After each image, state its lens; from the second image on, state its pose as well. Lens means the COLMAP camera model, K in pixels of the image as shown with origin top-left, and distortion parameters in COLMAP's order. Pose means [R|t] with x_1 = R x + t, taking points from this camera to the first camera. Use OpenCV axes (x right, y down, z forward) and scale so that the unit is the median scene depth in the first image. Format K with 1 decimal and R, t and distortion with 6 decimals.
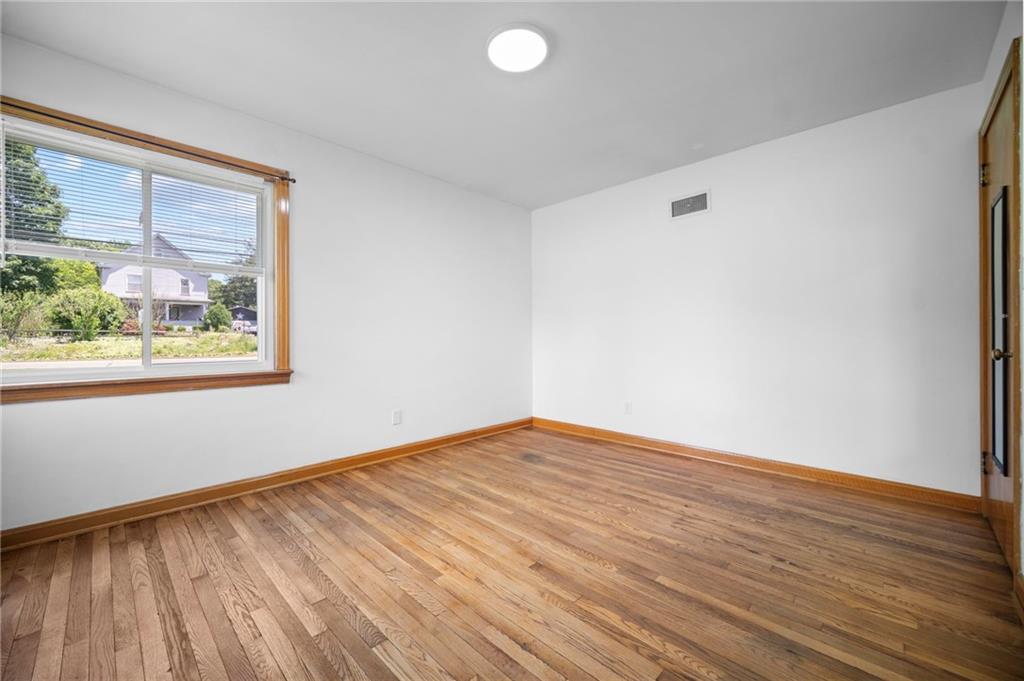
lens RADIAL K [[405.4, 0, 507.5], [0, 405.4, 336.7], [0, 0, 1]] dist [-0.002083, -0.000462]
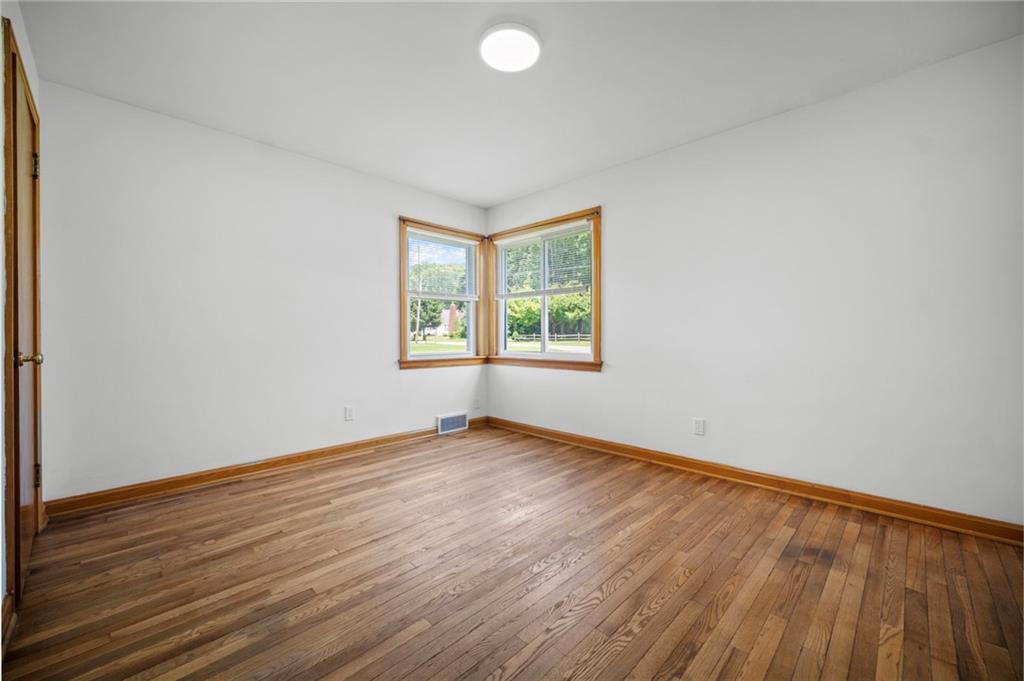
lens RADIAL K [[405.4, 0, 507.5], [0, 405.4, 336.7], [0, 0, 1]] dist [-0.002083, -0.000462]
pose [[-0.002777, 0.004867, -0.999984, 0.727358], [0.000932, 0.999988, 0.004864, -0.002379], [0.999996, -0.000918, -0.002782, 0.701460]]
